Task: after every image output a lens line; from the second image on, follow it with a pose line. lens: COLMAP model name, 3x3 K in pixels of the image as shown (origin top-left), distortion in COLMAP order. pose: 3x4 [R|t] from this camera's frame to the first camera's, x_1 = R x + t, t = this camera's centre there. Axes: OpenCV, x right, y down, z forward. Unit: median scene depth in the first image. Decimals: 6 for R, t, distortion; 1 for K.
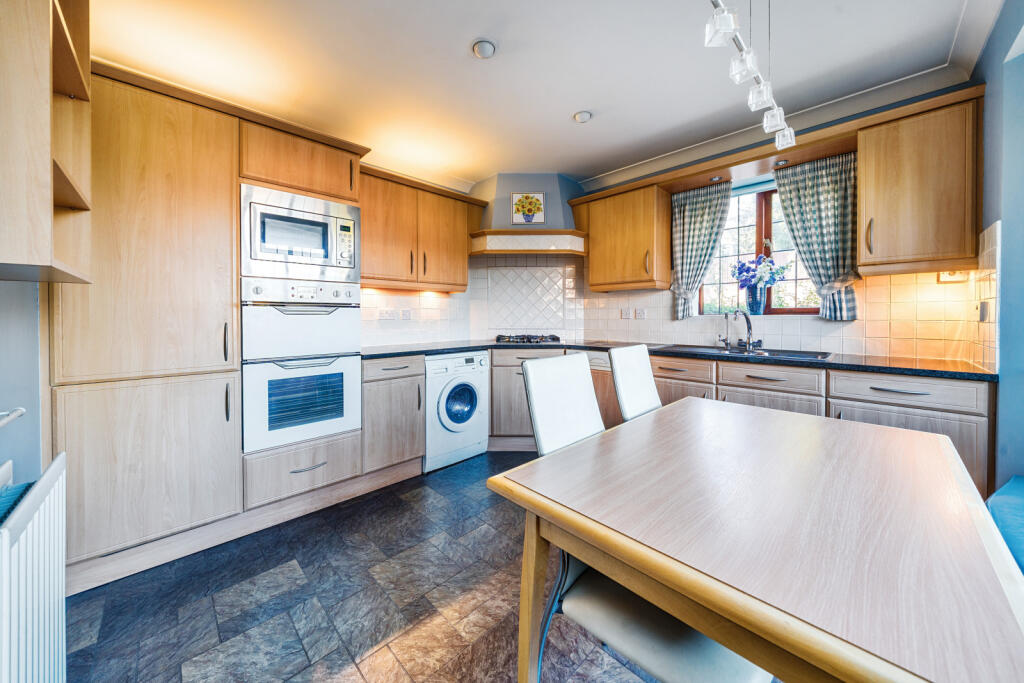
lens RADIAL K [[355.4, 0, 508.1], [0, 355.4, 314.7], [0, 0, 1]] dist [-0.000657, -0.006046]
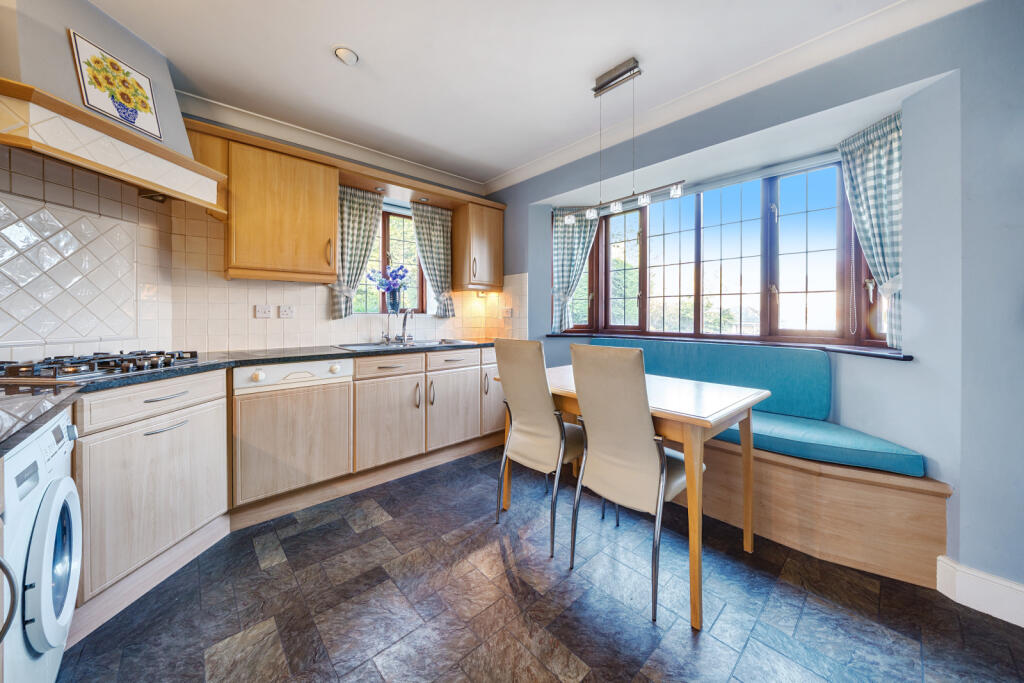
lens RADIAL K [[355.4, 0, 508.1], [0, 355.4, 314.7], [0, 0, 1]] dist [-0.000657, -0.006046]
pose [[0.031085, 0.000945, 0.999516, -0.457575], [-0.001990, 0.999998, -0.000884, 0.003847], [-0.999515, -0.001962, 0.031087, 0.527022]]
